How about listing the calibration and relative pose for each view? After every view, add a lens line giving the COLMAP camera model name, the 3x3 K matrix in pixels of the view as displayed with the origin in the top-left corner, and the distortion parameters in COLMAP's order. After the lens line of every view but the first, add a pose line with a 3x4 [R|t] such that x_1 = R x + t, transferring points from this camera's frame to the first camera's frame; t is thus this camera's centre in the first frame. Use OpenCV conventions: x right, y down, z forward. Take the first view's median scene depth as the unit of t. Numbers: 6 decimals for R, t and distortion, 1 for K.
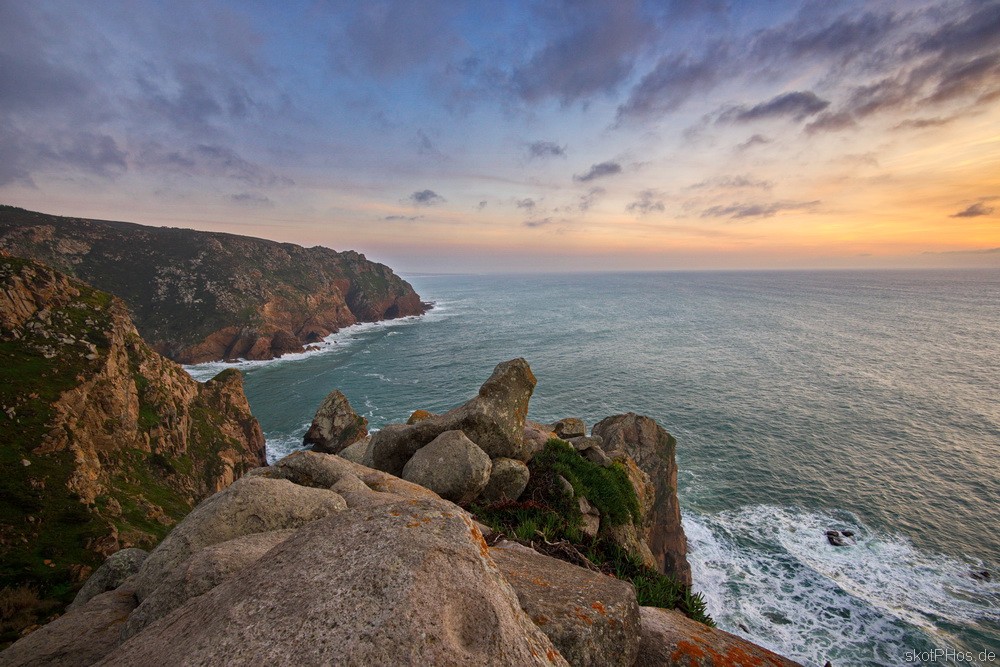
lens RADIAL K [[454.6, 0, 500.0], [0, 454.6, 333.5], [0, 0, 1]] dist [0.002756, -0.004225]
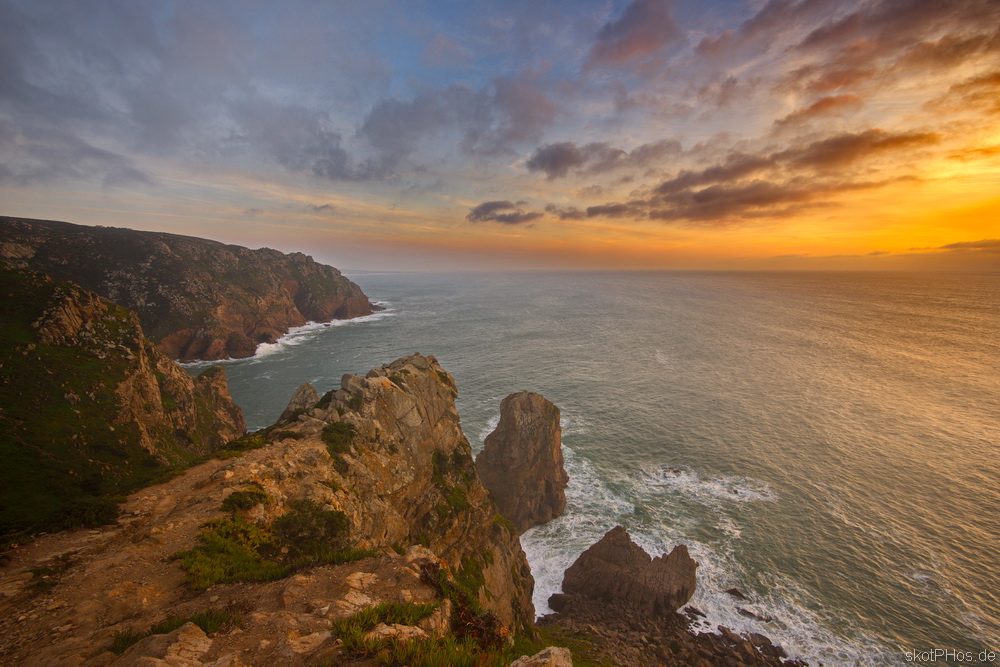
lens RADIAL K [[454.6, 0, 500.0], [0, 454.6, 333.5], [0, 0, 1]] dist [0.002756, -0.004225]
pose [[0.993634, -0.006691, 0.112460, 0.030070], [0.006219, 0.999970, 0.004548, -0.014719], [-0.112488, -0.003820, 0.993646, -0.362031]]
